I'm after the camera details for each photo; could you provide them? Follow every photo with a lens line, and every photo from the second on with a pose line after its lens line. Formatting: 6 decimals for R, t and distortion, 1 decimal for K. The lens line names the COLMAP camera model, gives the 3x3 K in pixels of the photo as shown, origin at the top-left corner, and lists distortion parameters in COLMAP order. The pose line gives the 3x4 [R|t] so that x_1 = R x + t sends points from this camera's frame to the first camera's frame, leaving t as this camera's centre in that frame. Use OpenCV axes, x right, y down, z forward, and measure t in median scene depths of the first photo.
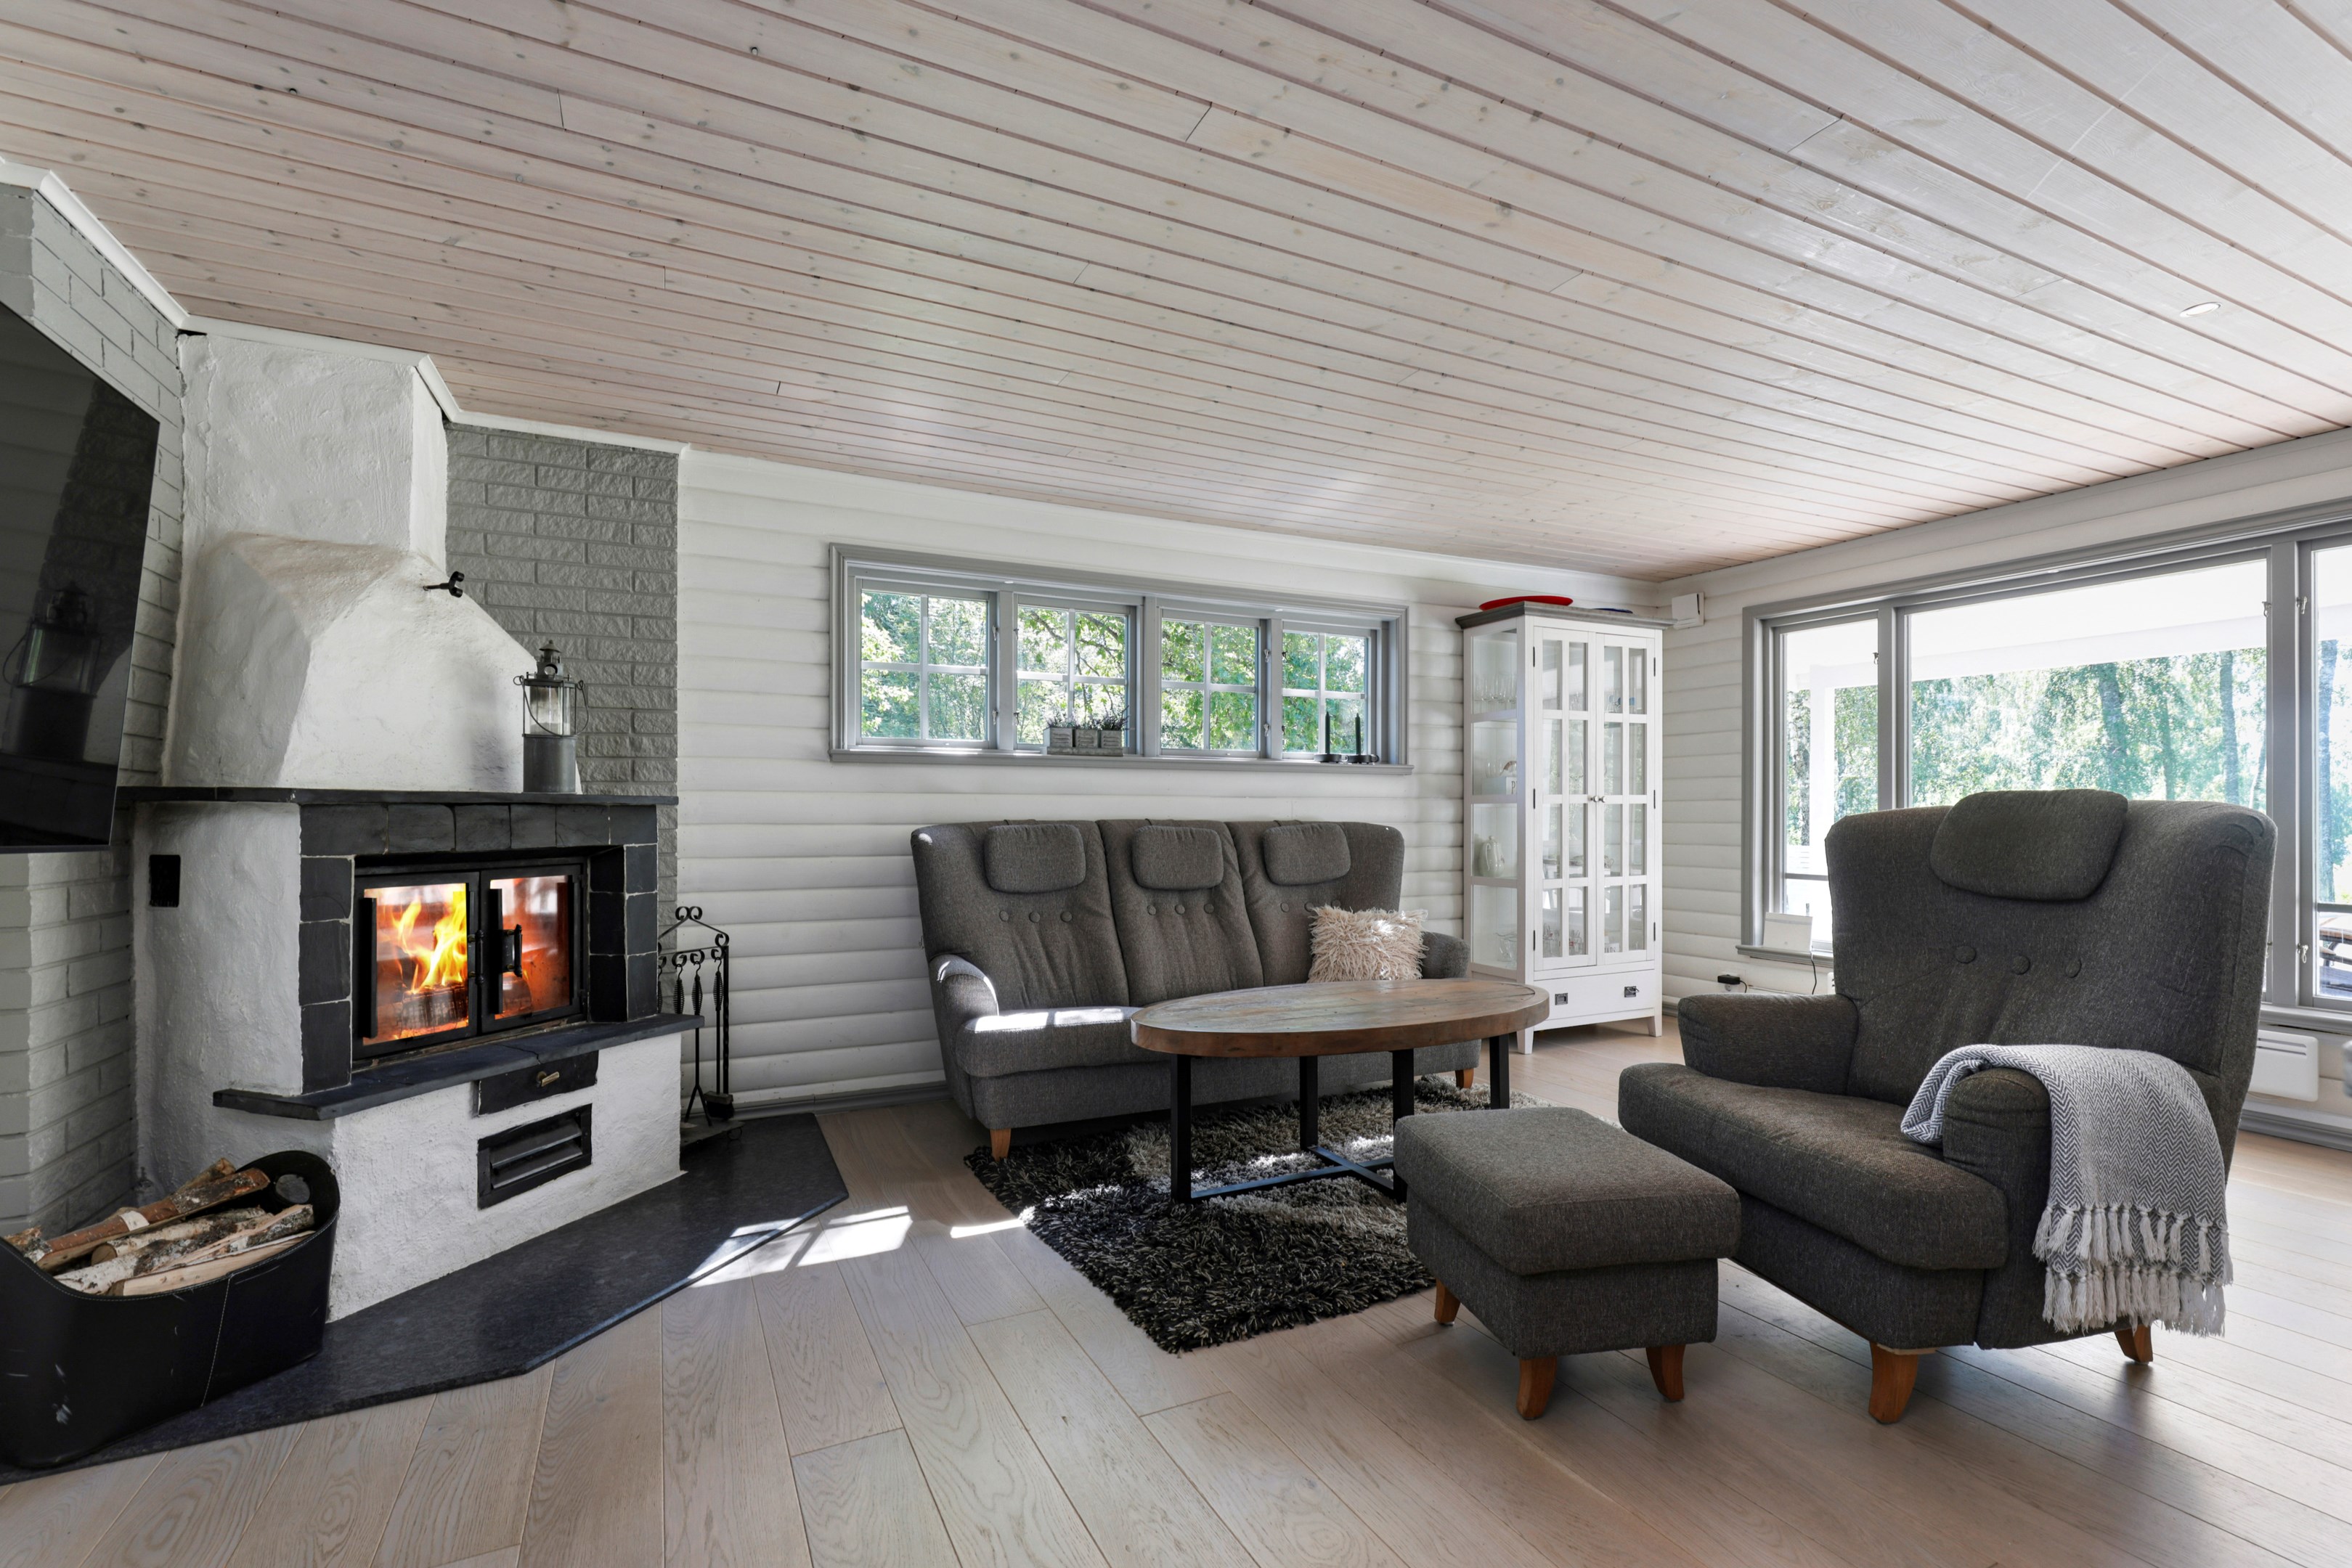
lens RADIAL K [[1065.2, 0, 1190.4], [0, 1065.2, 806.6], [0, 0, 1]] dist [-0.001421, 0.001114]
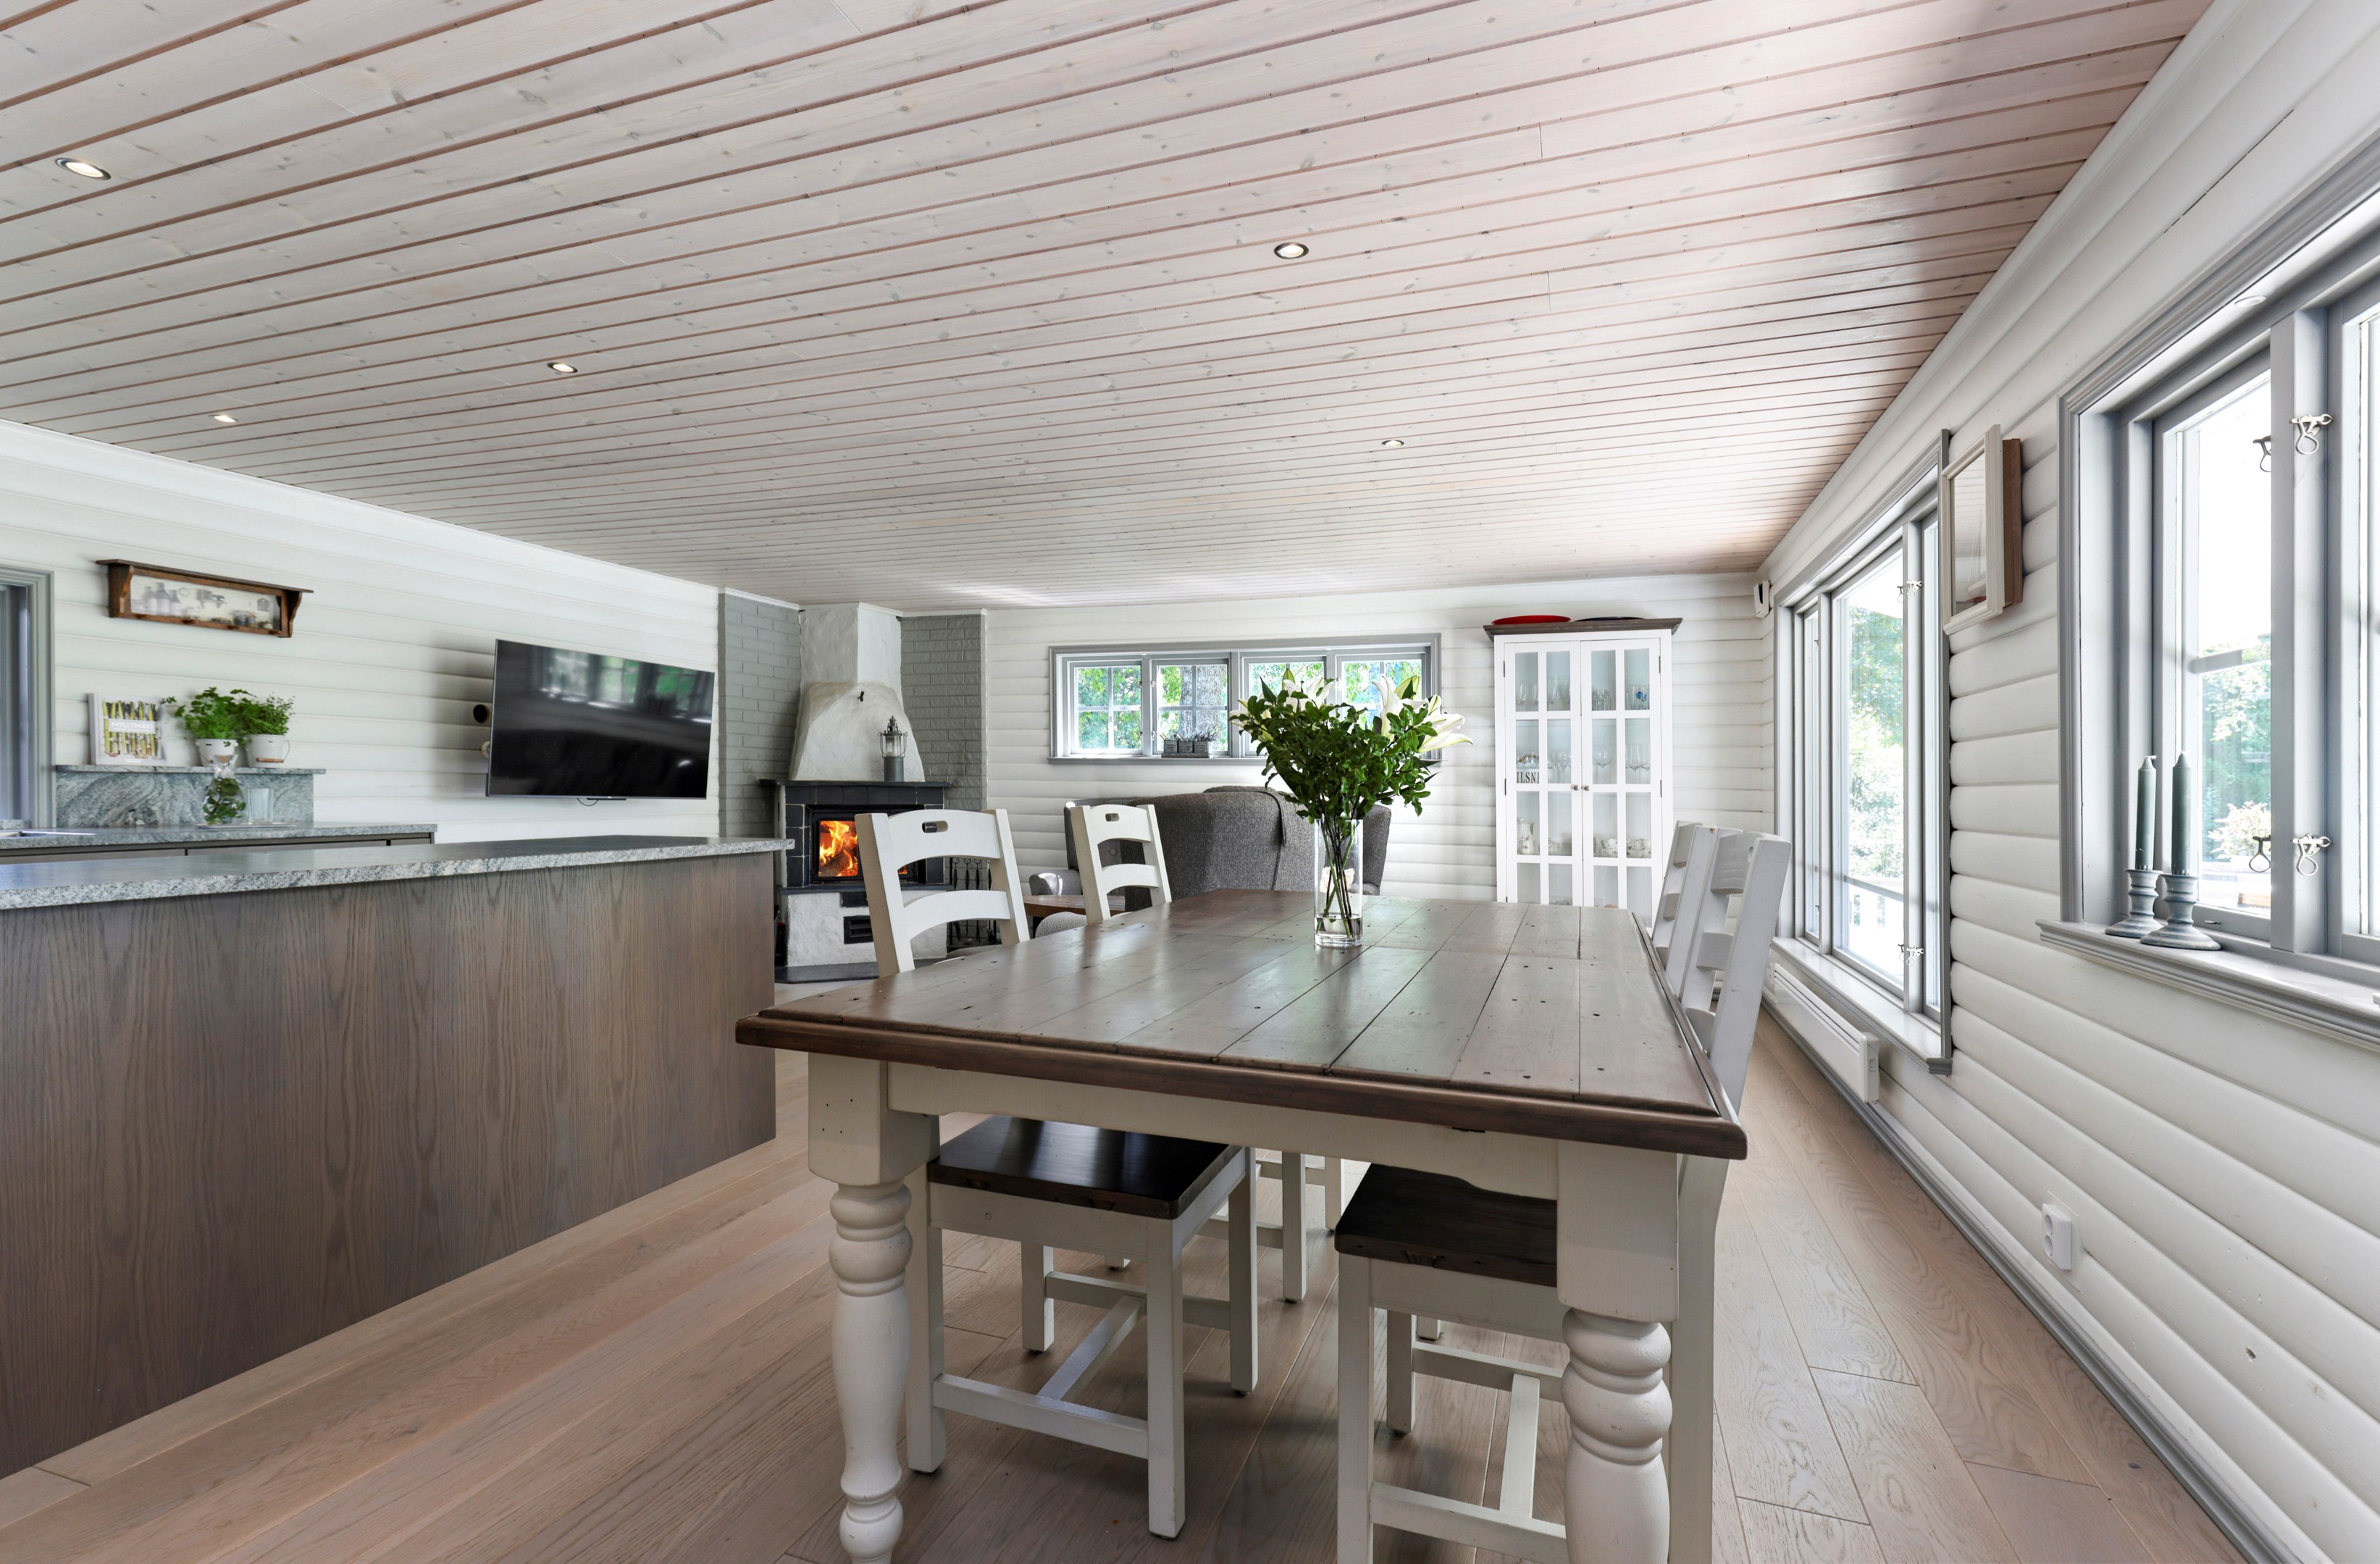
lens RADIAL K [[1097.8, 0, 1179.7], [0, 1097.8, 802.5], [0, 0, 1]] dist [0.005180, 0.000213]
pose [[0.693092, 0.018928, -0.720601, 1.502643], [-0.008343, 0.999799, 0.018238, -0.014663], [0.720801, -0.006629, 0.693110, -0.209891]]
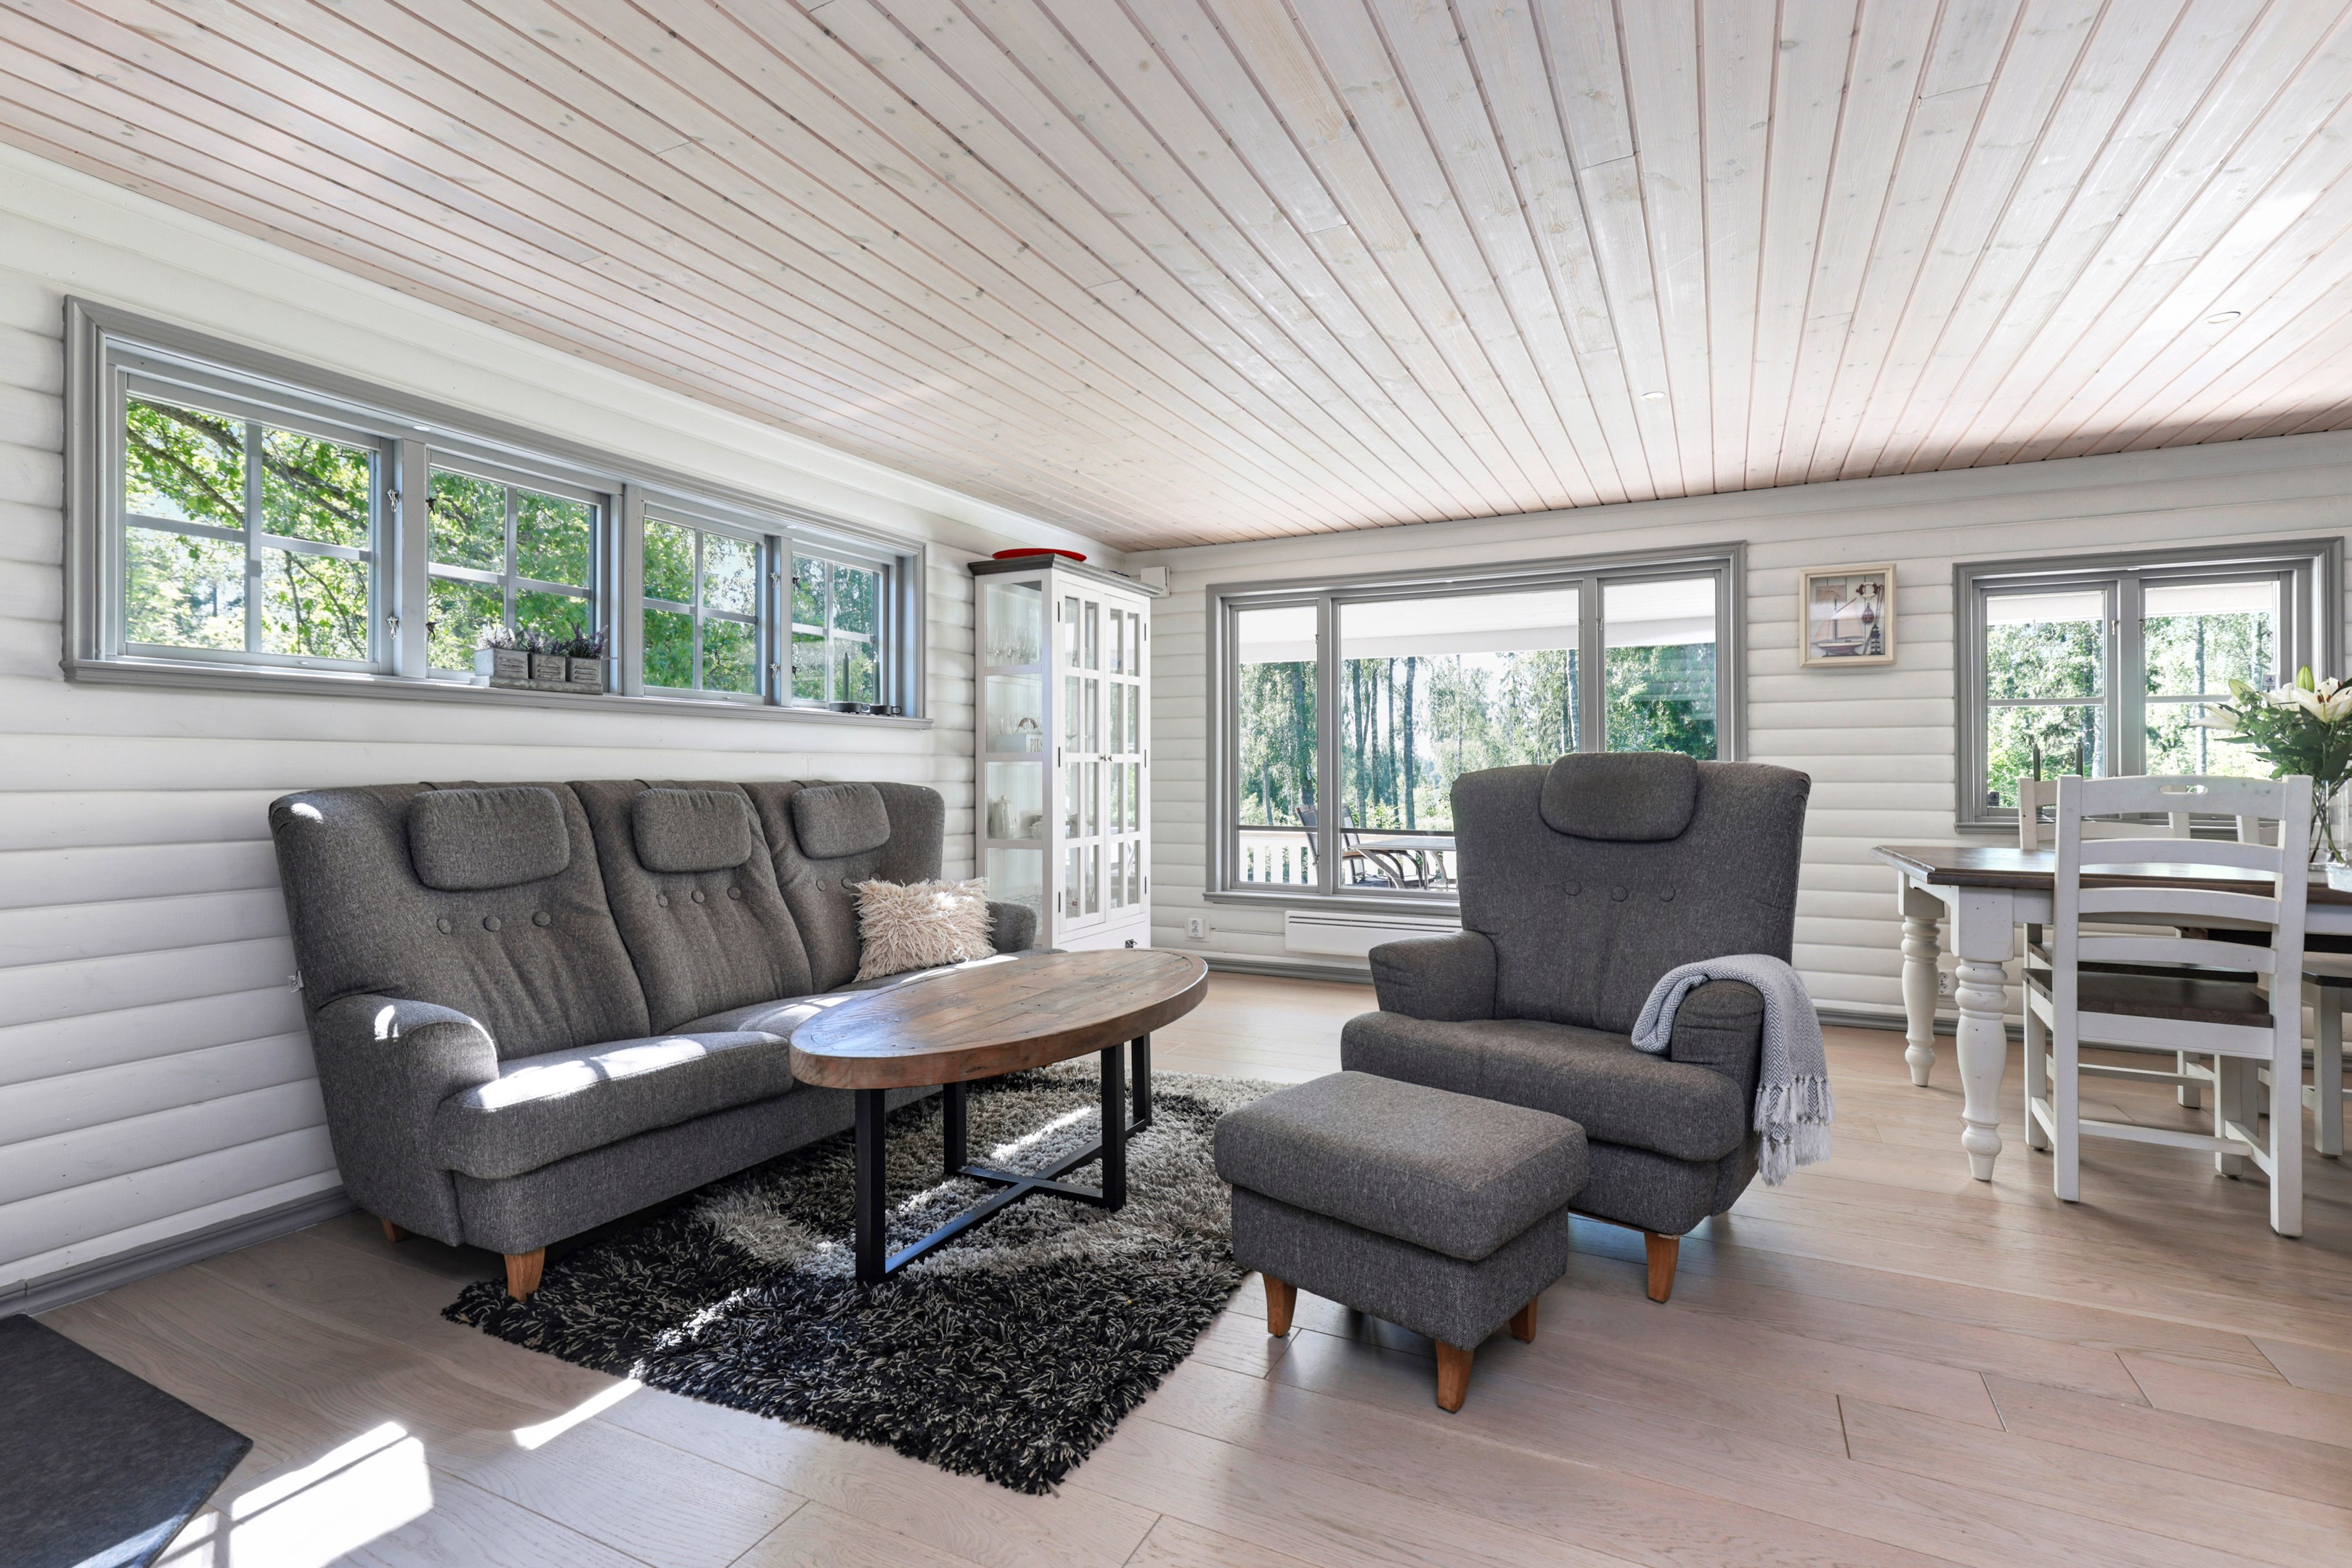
lens RADIAL K [[1065.2, 0, 1201.7], [0, 1065.2, 763.6], [0, 0, 1]] dist [-0.001421, 0.001114]
pose [[0.790941, 0.004420, 0.611876, -0.262269], [-0.003127, 0.999990, -0.003182, 0.001951], [-0.611884, 0.000604, 0.790947, 0.230029]]
